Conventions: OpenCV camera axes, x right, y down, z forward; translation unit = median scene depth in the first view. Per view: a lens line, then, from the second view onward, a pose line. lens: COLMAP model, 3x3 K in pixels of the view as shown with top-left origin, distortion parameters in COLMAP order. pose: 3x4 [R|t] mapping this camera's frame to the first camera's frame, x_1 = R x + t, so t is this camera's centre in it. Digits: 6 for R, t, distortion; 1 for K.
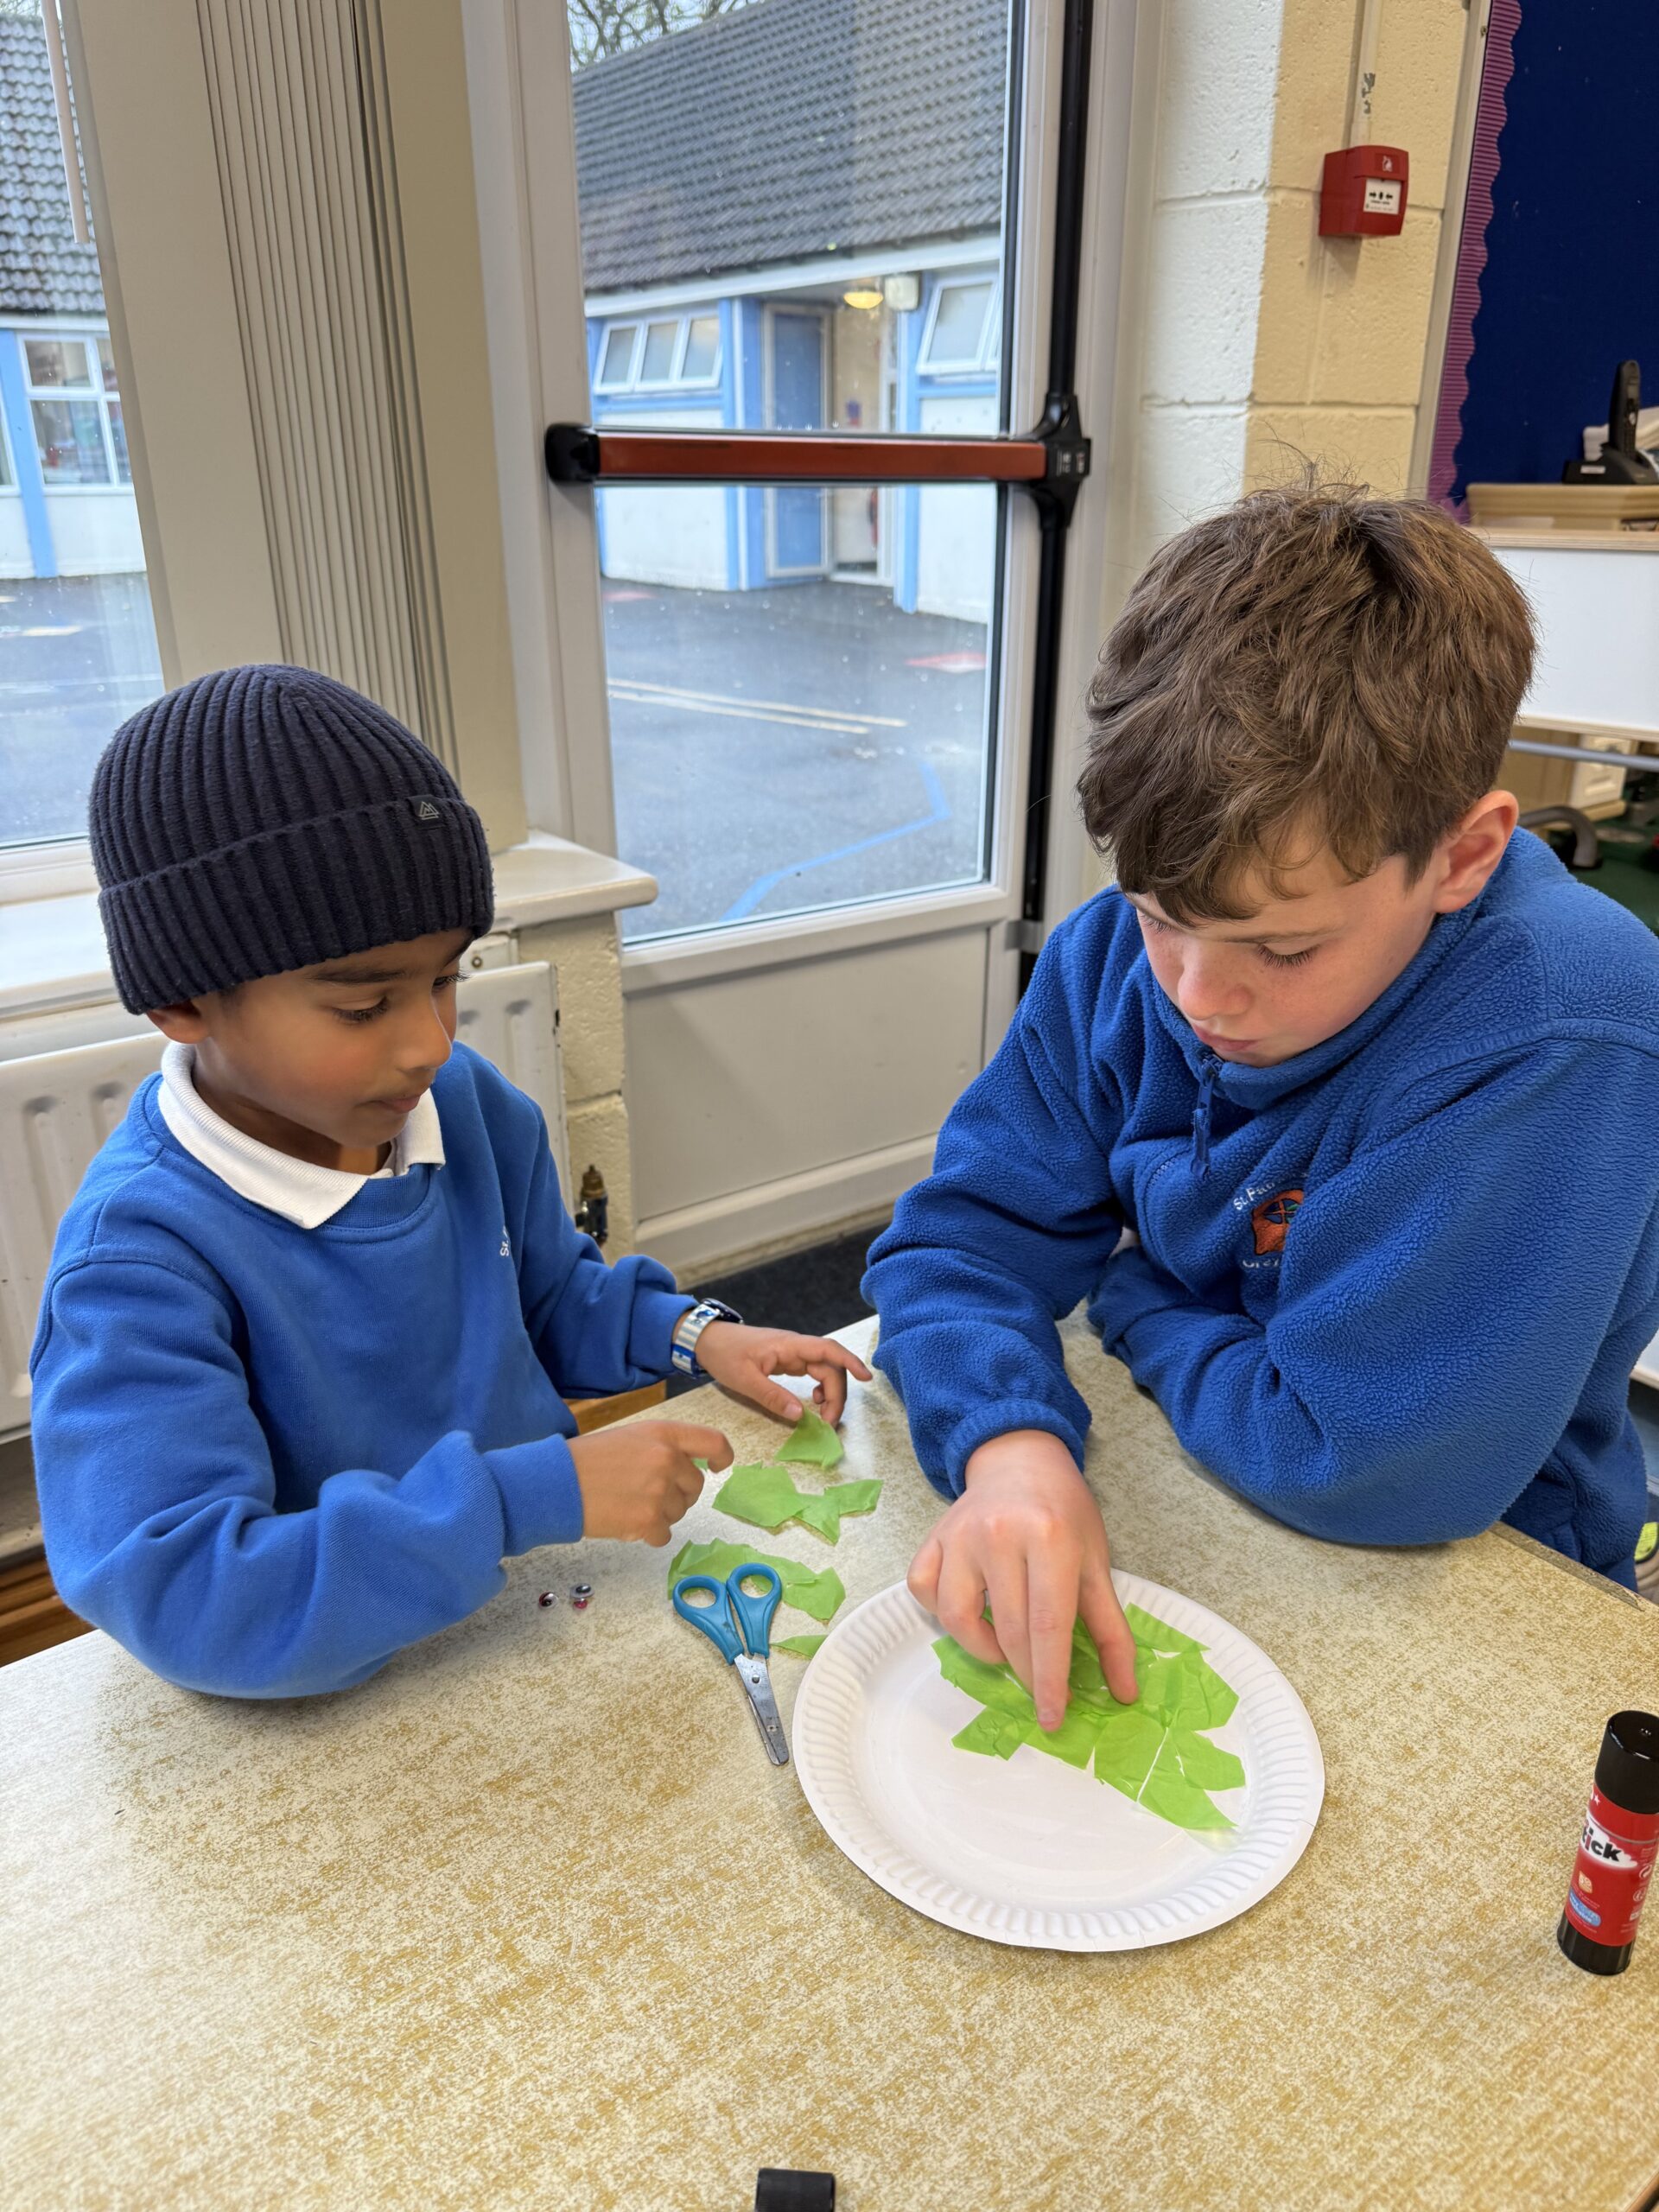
lens RADIAL K [[1553.0, 0, 829.4], [0, 1553.0, 1107.4], [0, 0, 1]] dist [0.000371, -0.001123]
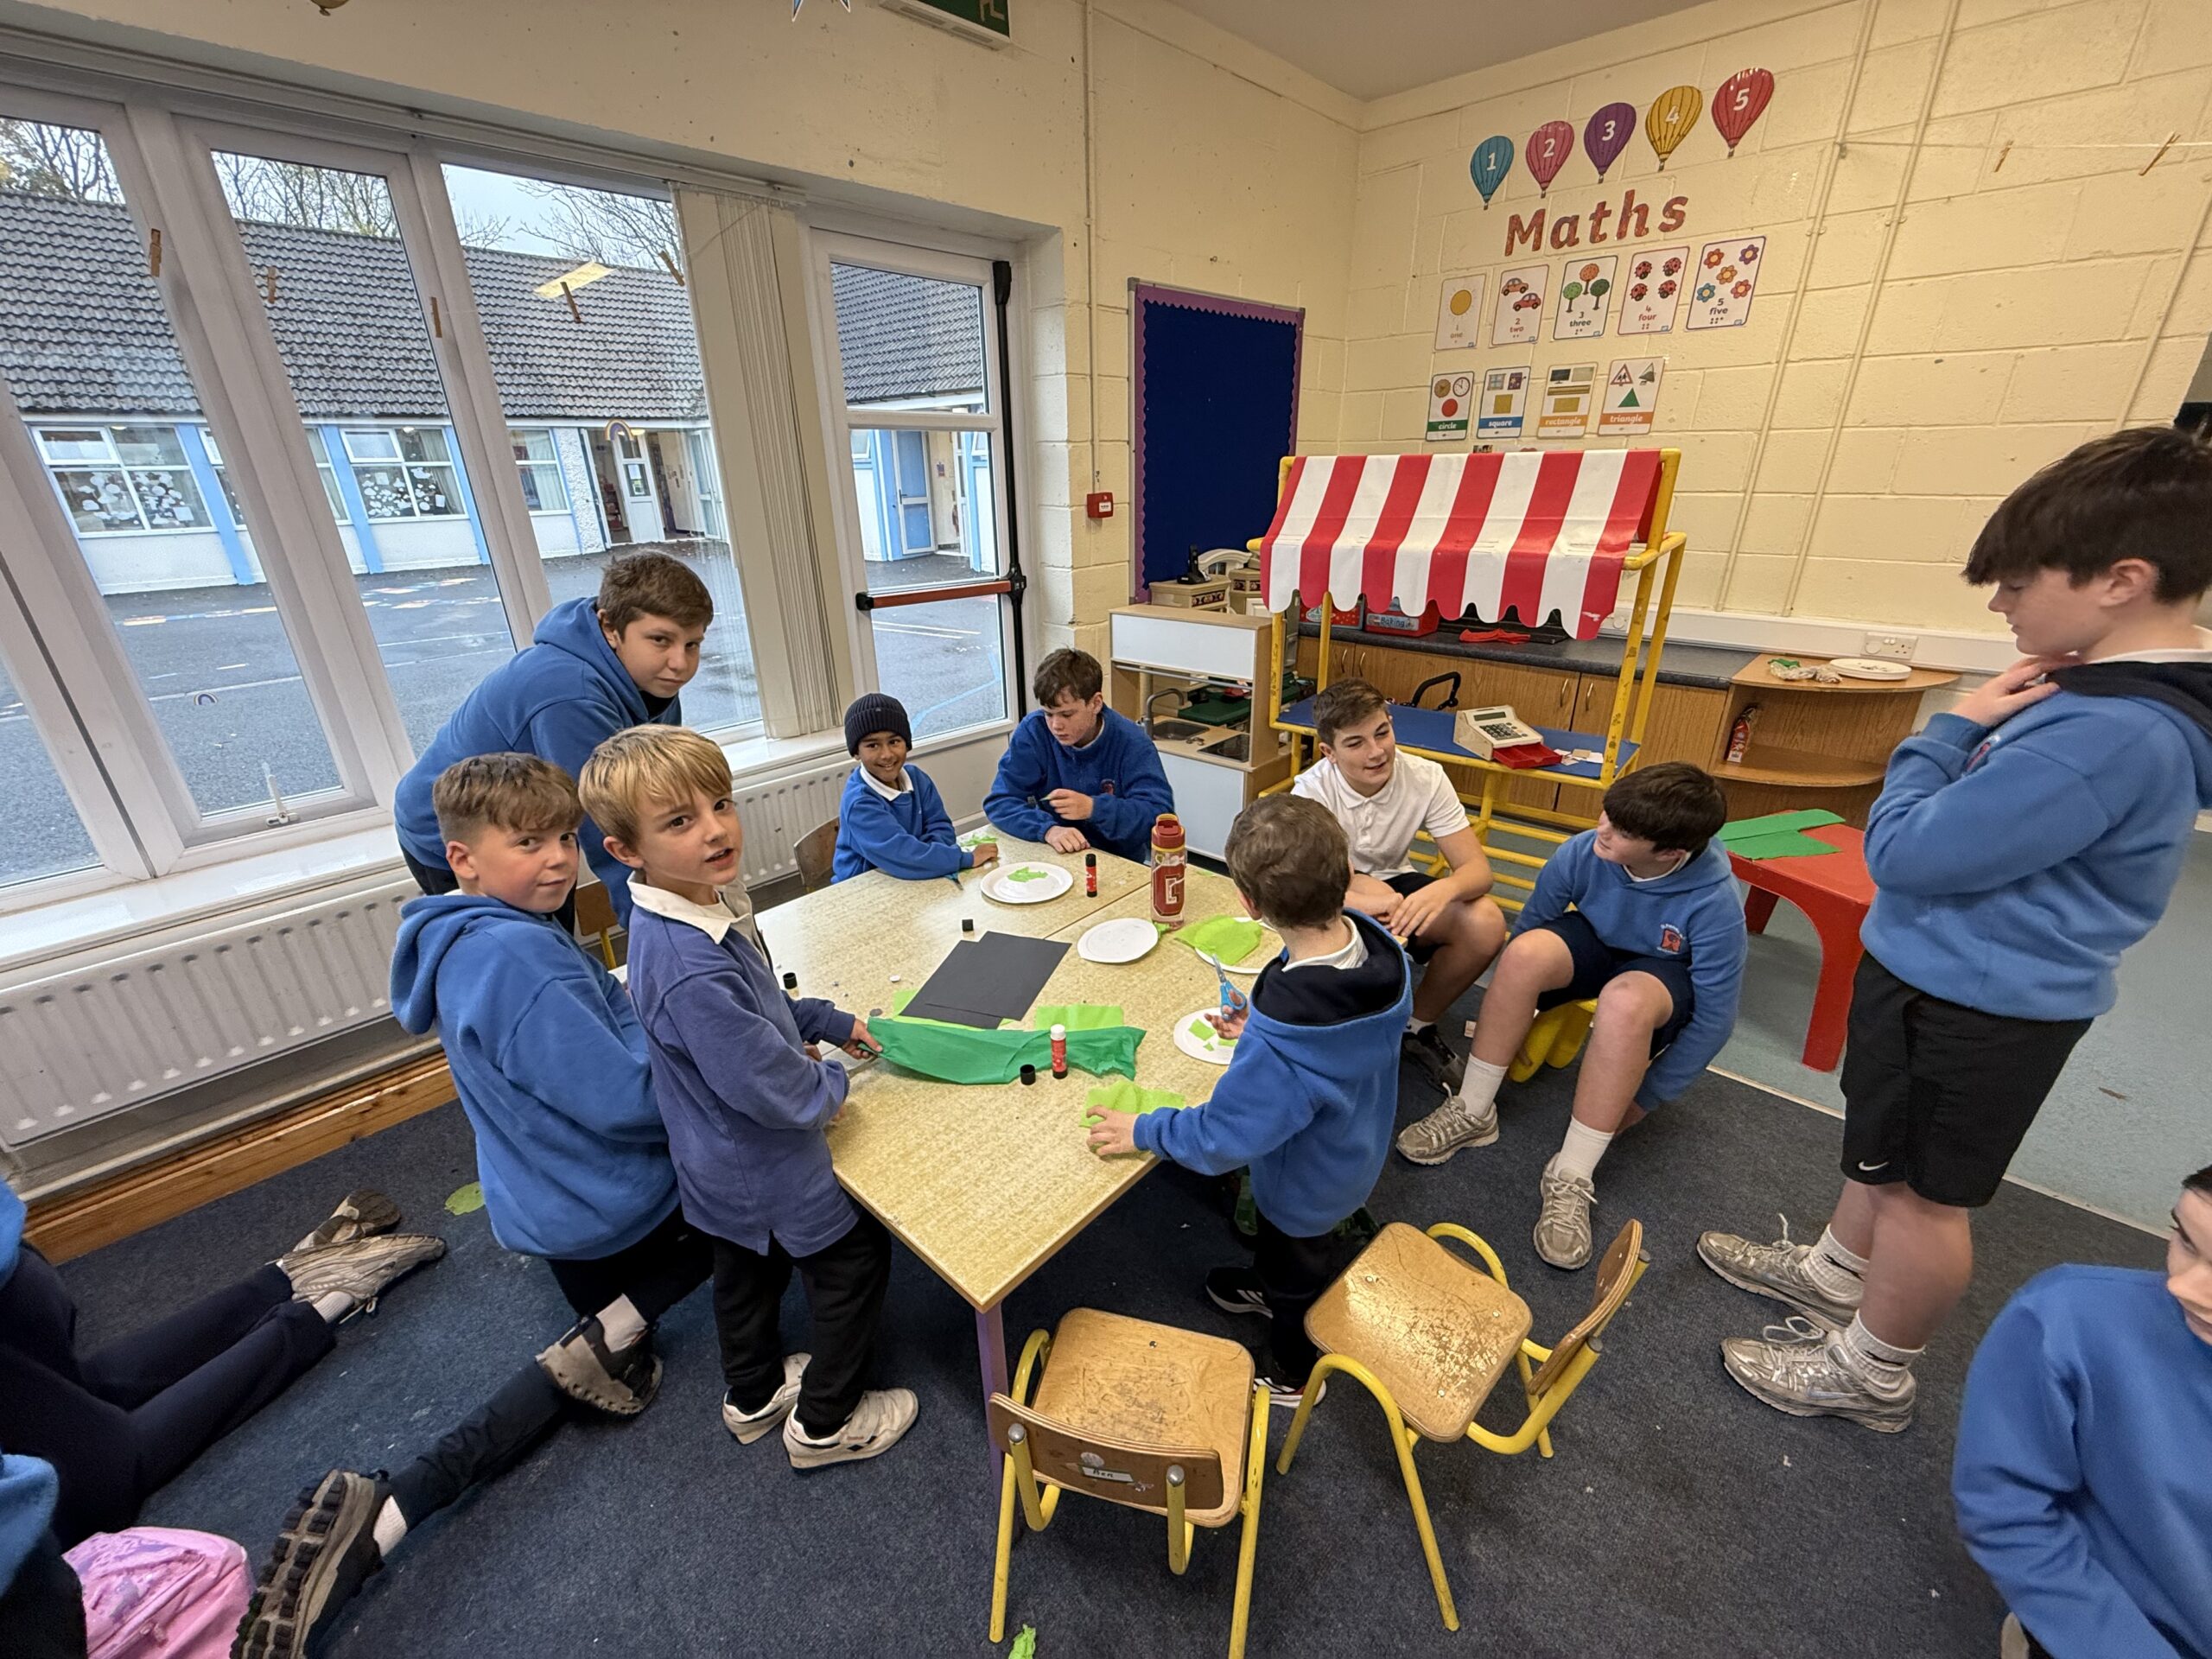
lens RADIAL K [[882.3, 0, 1112.2], [0, 882.3, 832.7], [0, 0, 1]] dist [-0.000445, 0.000139]
pose [[0.981649, -0.081302, 0.172497, -0.001908], [0.080499, 0.996687, 0.011660, 0.015117], [-0.172873, 0.002439, 0.984941, -0.150724]]
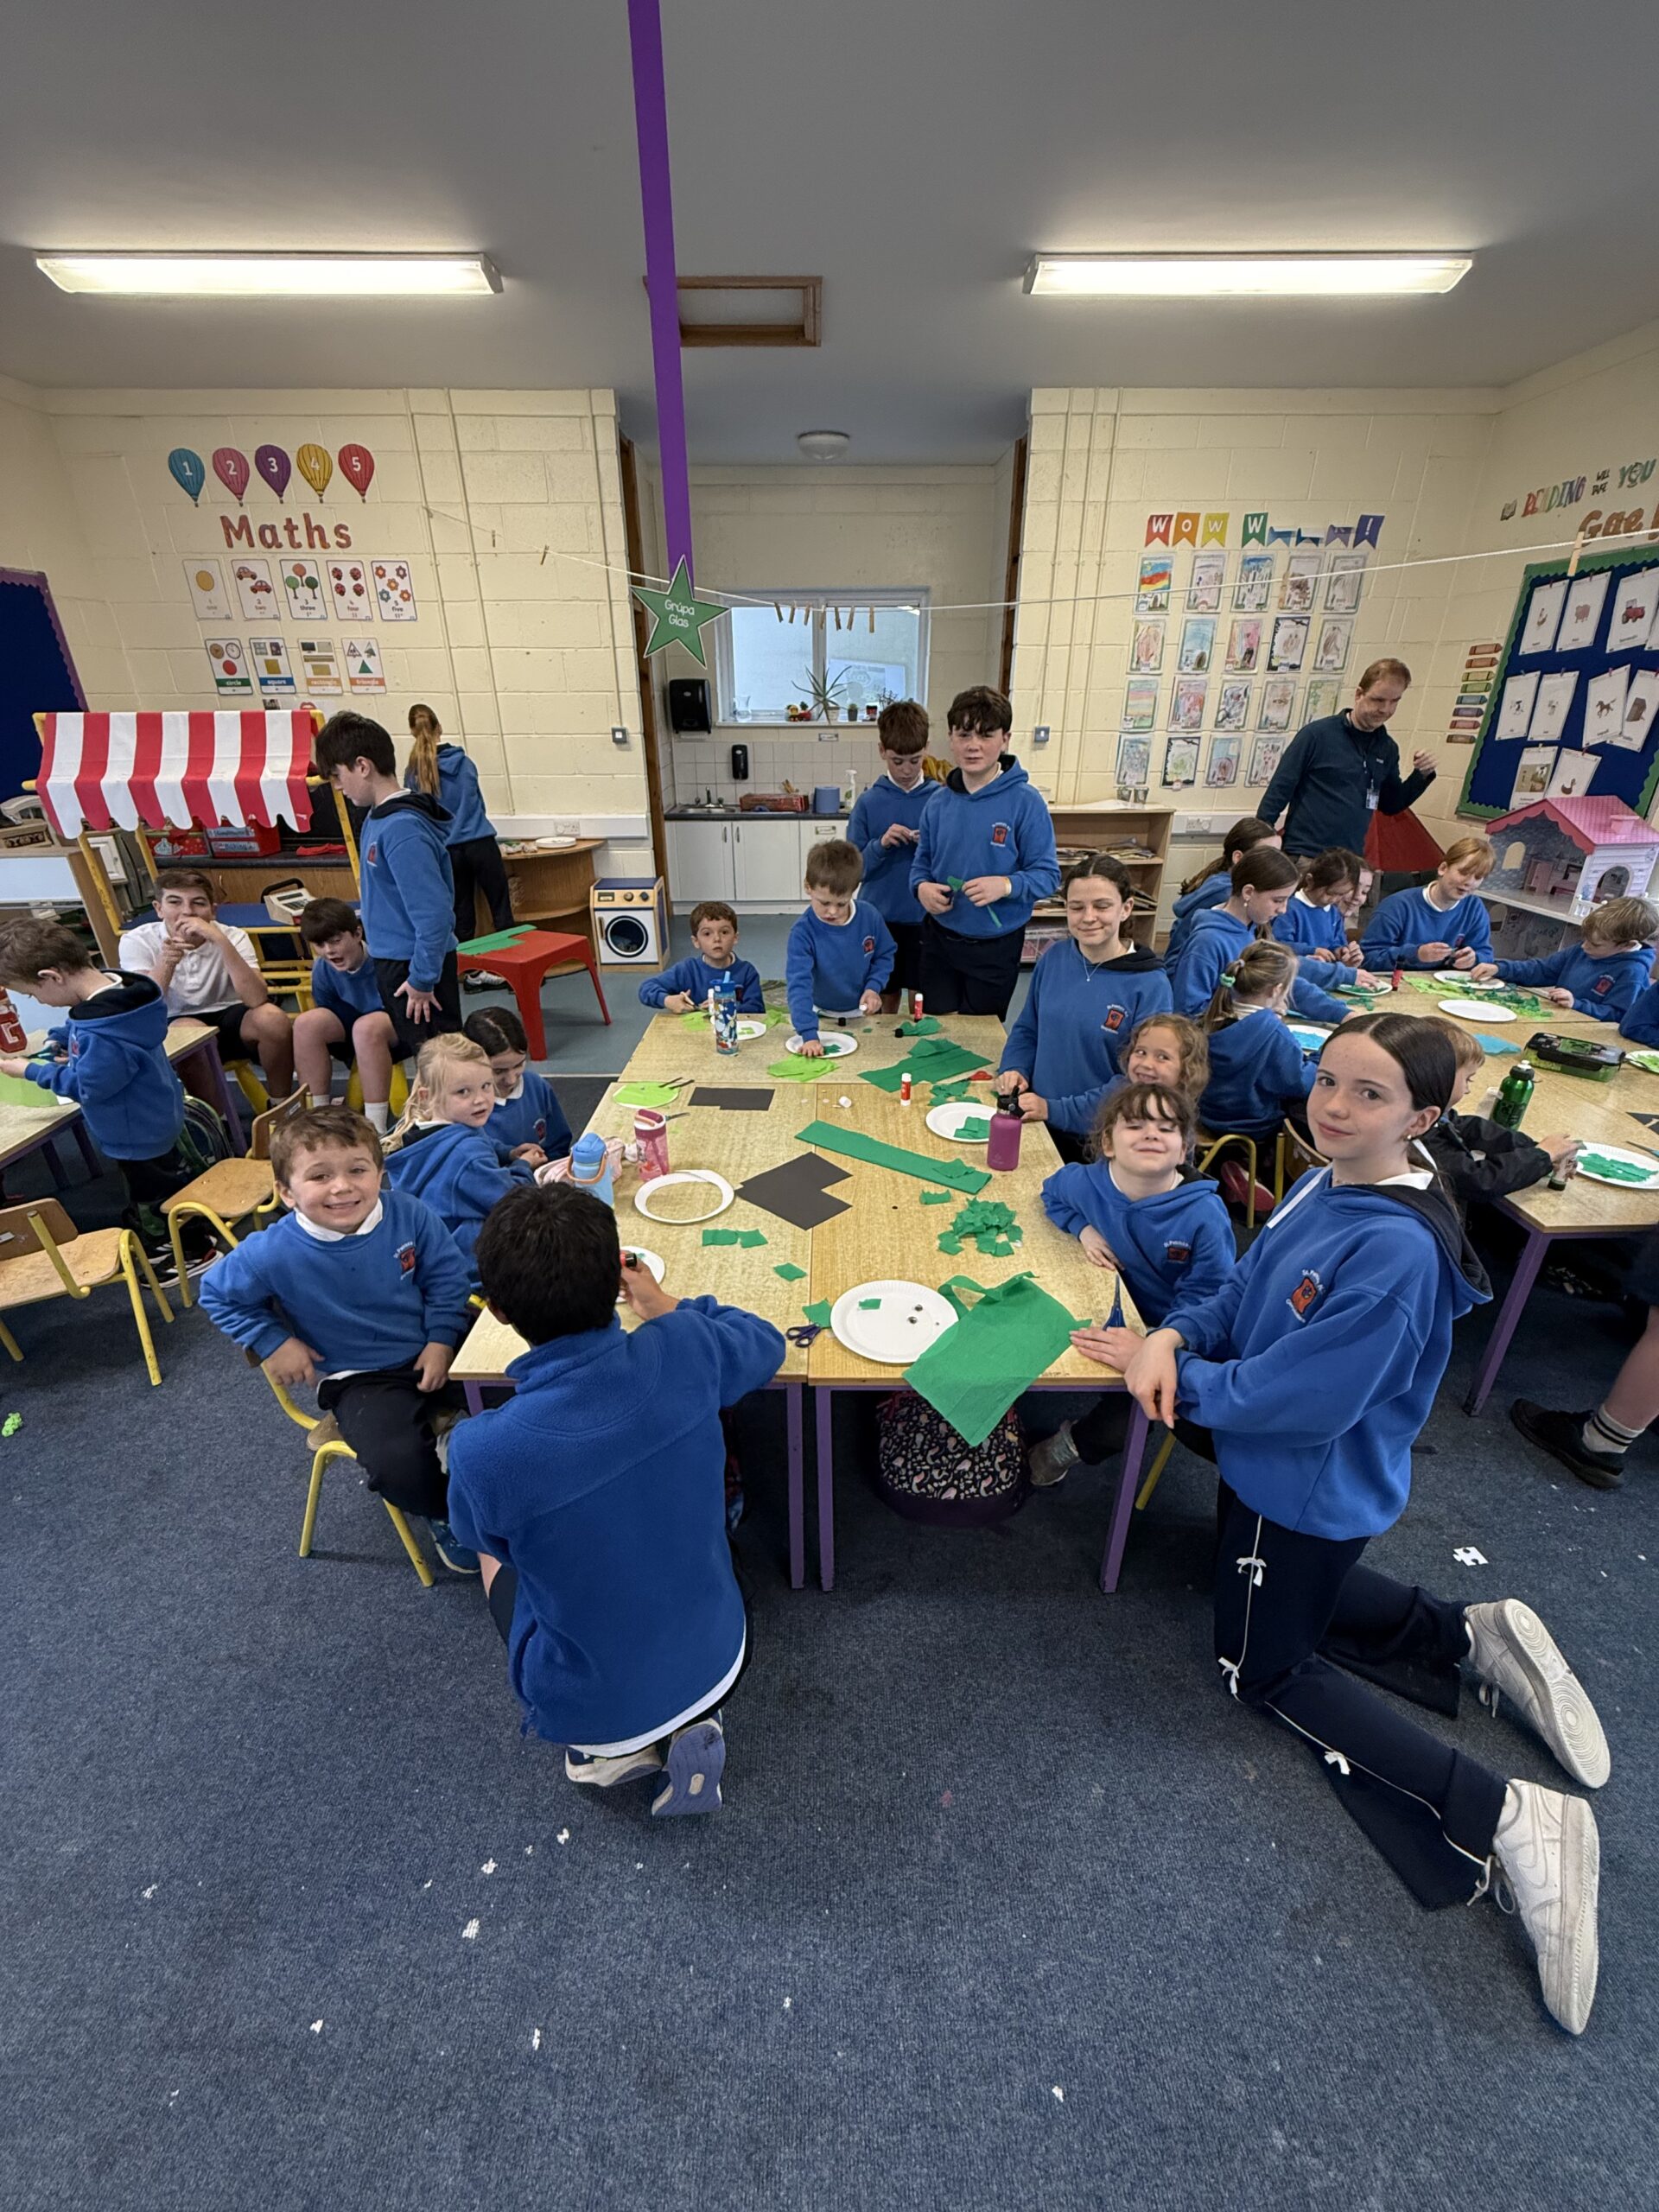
lens RADIAL K [[882.3, 0, 837.7], [0, 882.3, 1108.7], [0, 0, 1]] dist [-0.000445, 0.000139]
pose [[0.575442, -0.345034, 0.741497, -0.019672], [0.313118, 0.930516, 0.189992, 0.082033], [-0.755528, 0.122847, 0.643495, -0.328407]]
